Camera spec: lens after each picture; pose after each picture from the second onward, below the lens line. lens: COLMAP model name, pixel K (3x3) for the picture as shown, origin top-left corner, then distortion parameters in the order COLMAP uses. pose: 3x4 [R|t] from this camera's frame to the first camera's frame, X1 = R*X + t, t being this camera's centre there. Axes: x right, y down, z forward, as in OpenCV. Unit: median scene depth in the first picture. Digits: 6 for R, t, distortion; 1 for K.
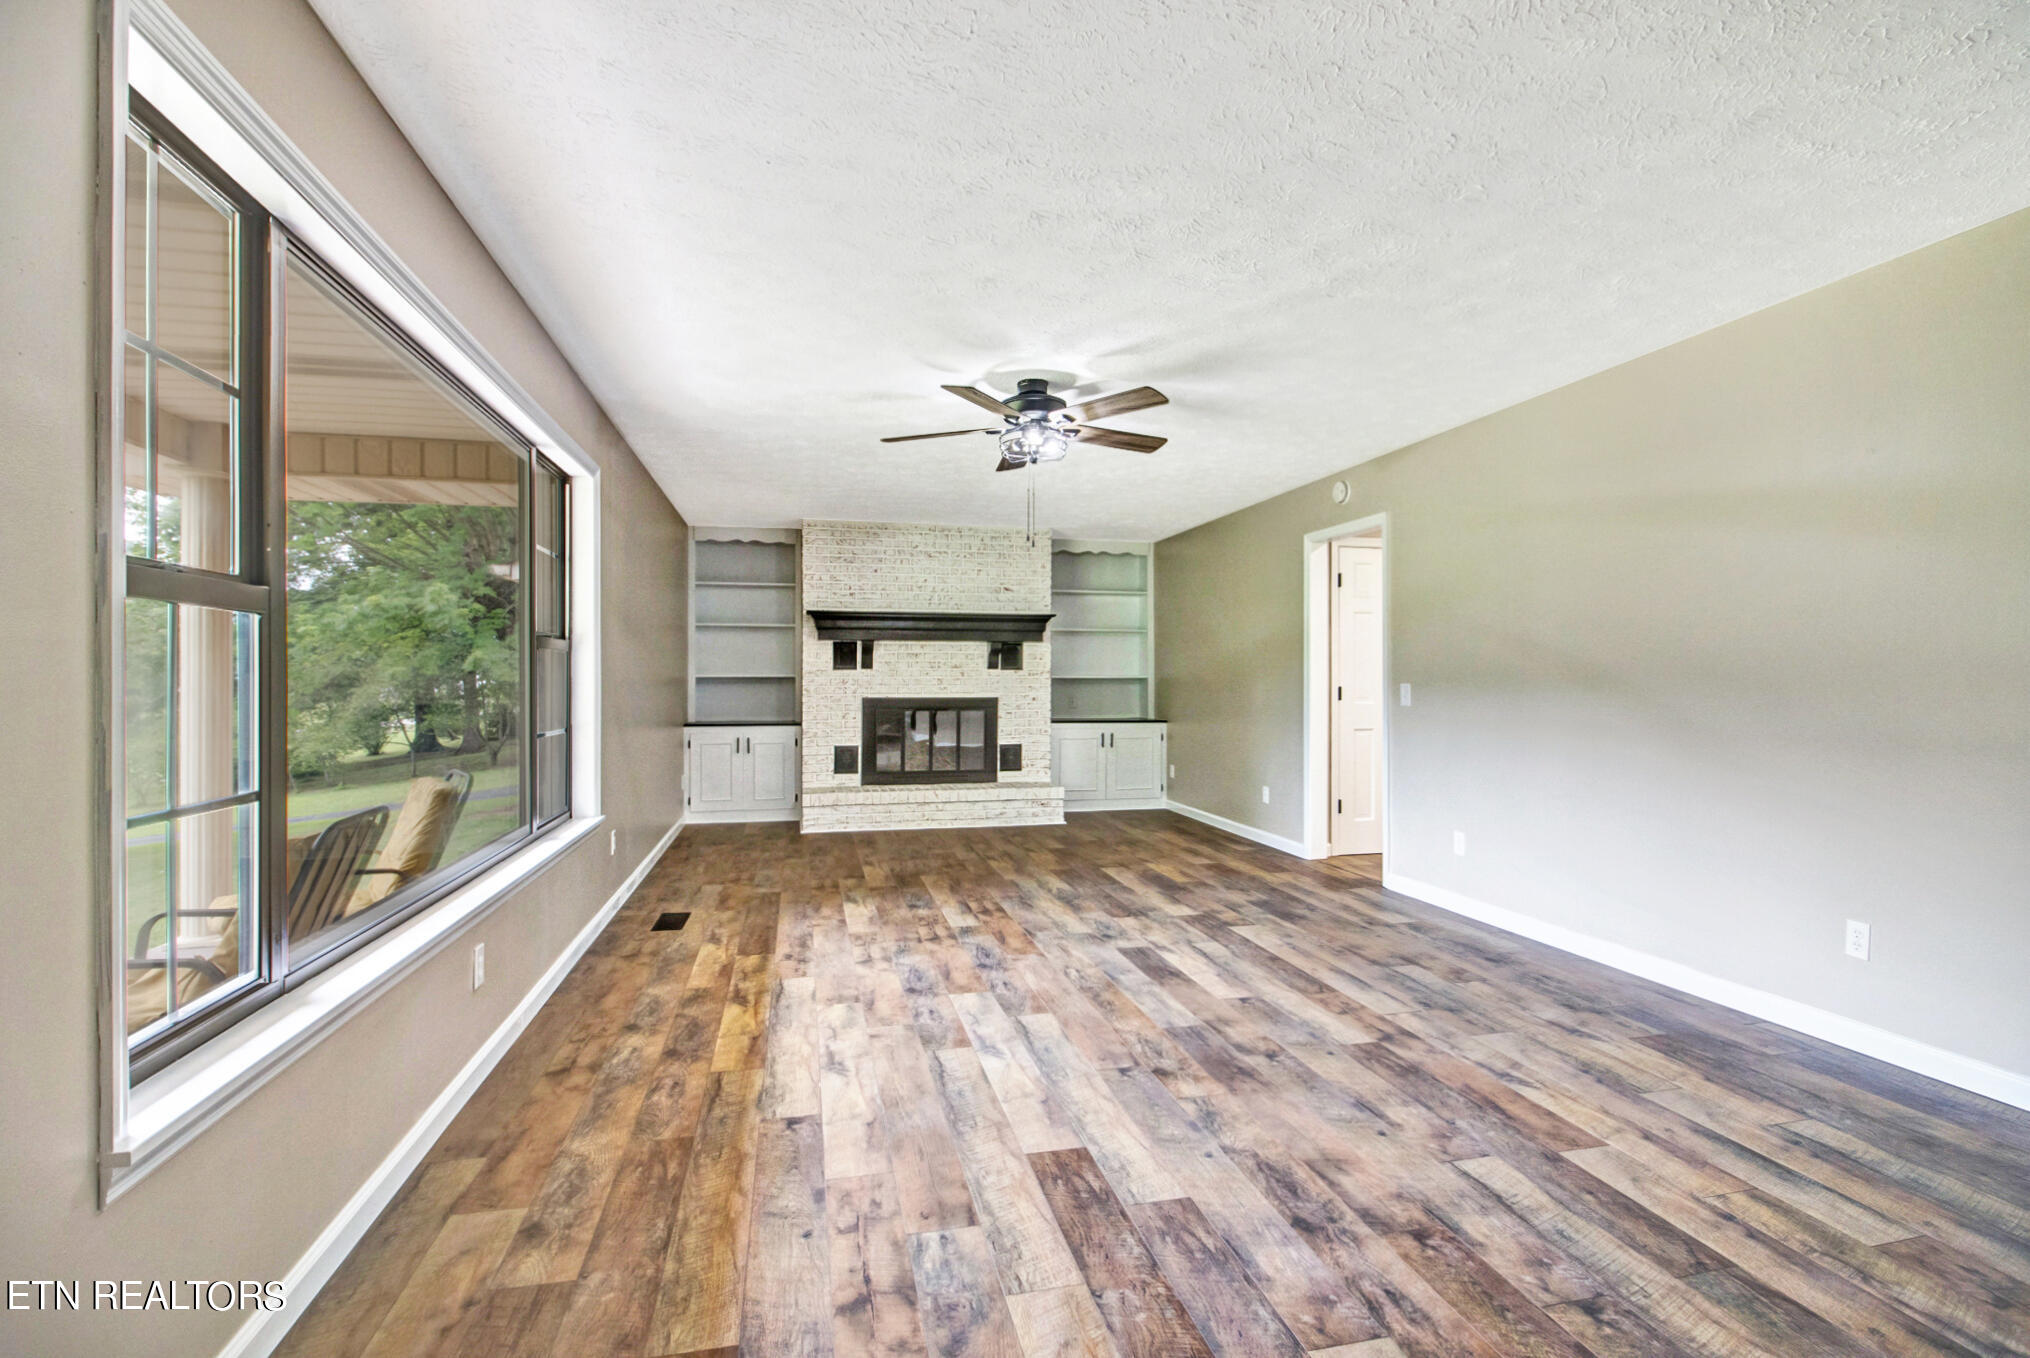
lens RADIAL K [[935.7, 0, 1005.8], [0, 935.7, 678.4], [0, 0, 1]] dist [-0.001322, -0.000646]
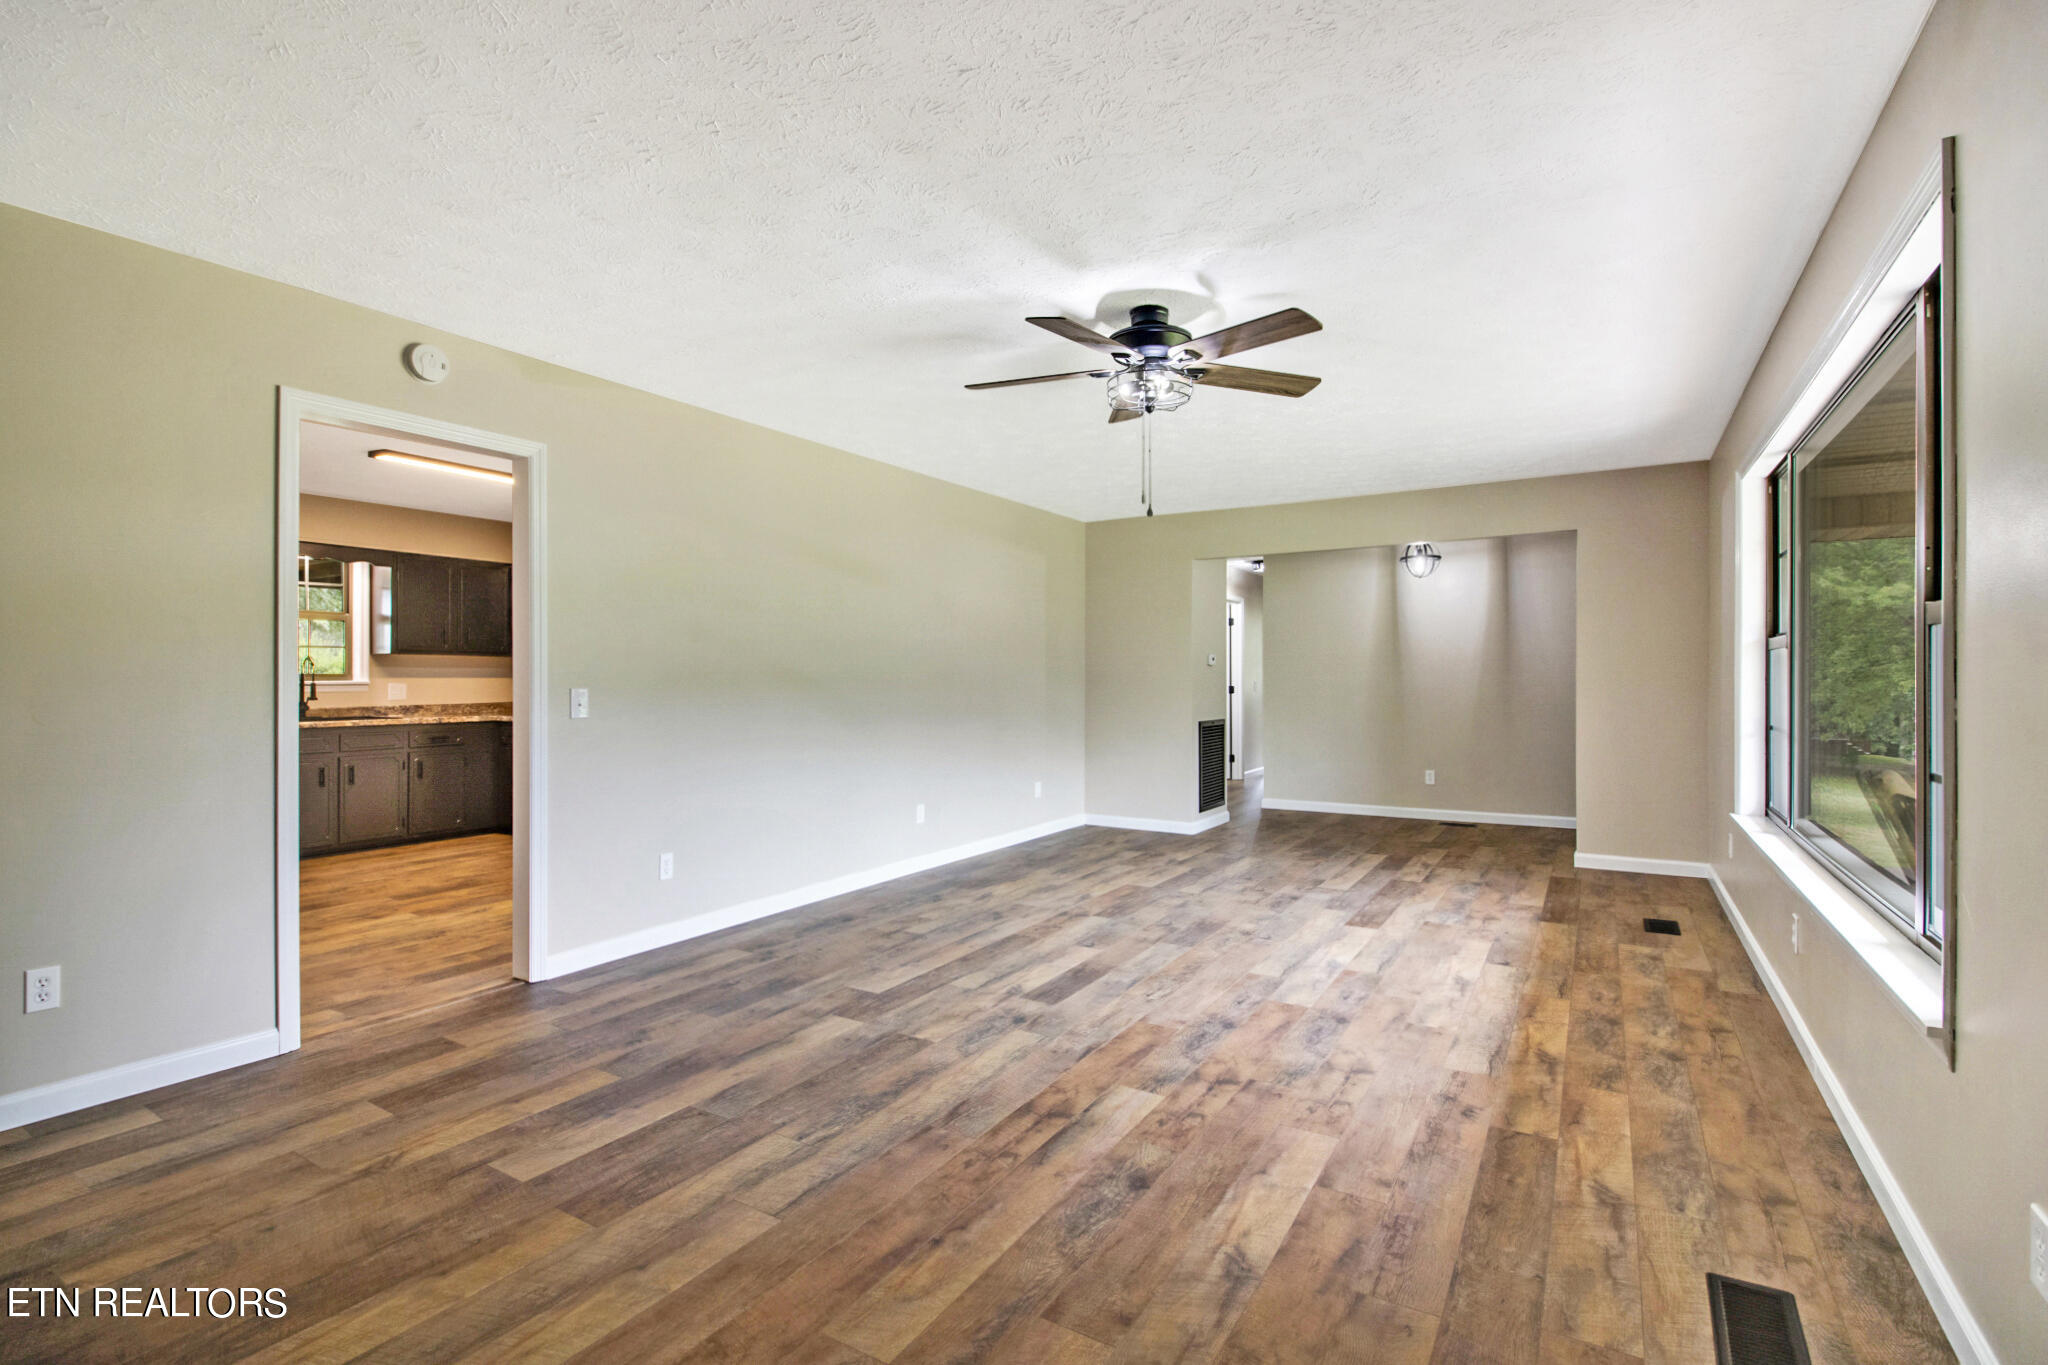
lens RADIAL K [[944.0, 0, 1016.5], [0, 944.0, 681.1], [0, 0, 1]] dist [-0.001322, -0.000646]
pose [[-0.716763, -0.001037, 0.697316, -0.271530], [-0.000502, 0.999999, 0.000972, -0.001336], [-0.697317, 0.000346, -0.716763, 0.988318]]
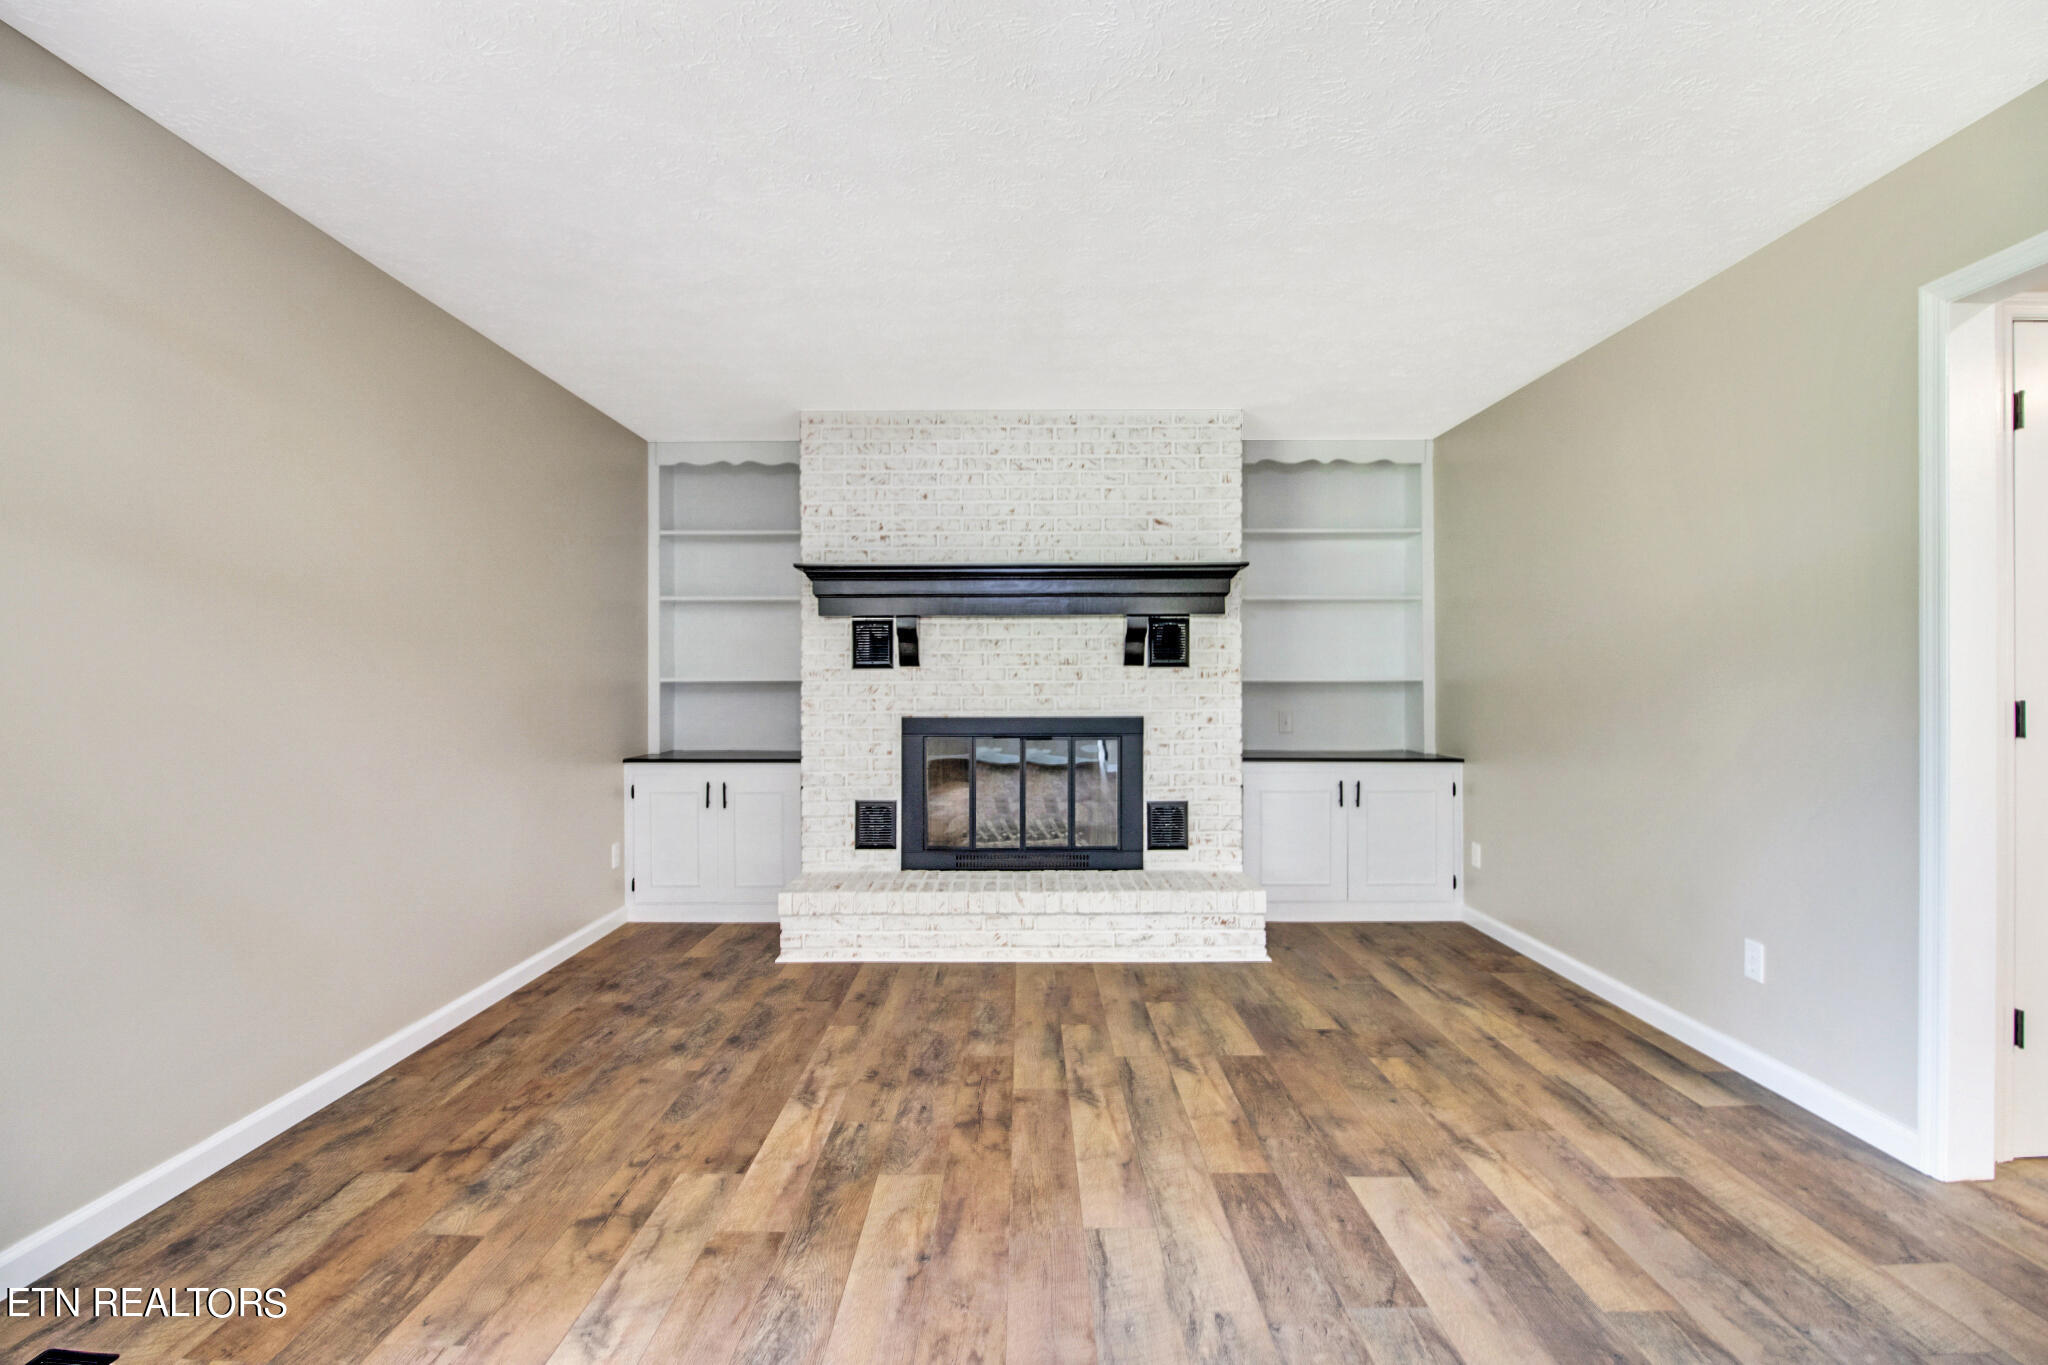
lens RADIAL K [[887.1, 0, 987.5], [0, 887.1, 703.8], [0, 0, 1]] dist [-0.029892, -0.000153]
pose [[0.973688, 0.002047, -0.227878, 0.025423], [0.003168, 0.999741, 0.022519, -0.000061], [0.227865, -0.022648, 0.973429, 0.552211]]
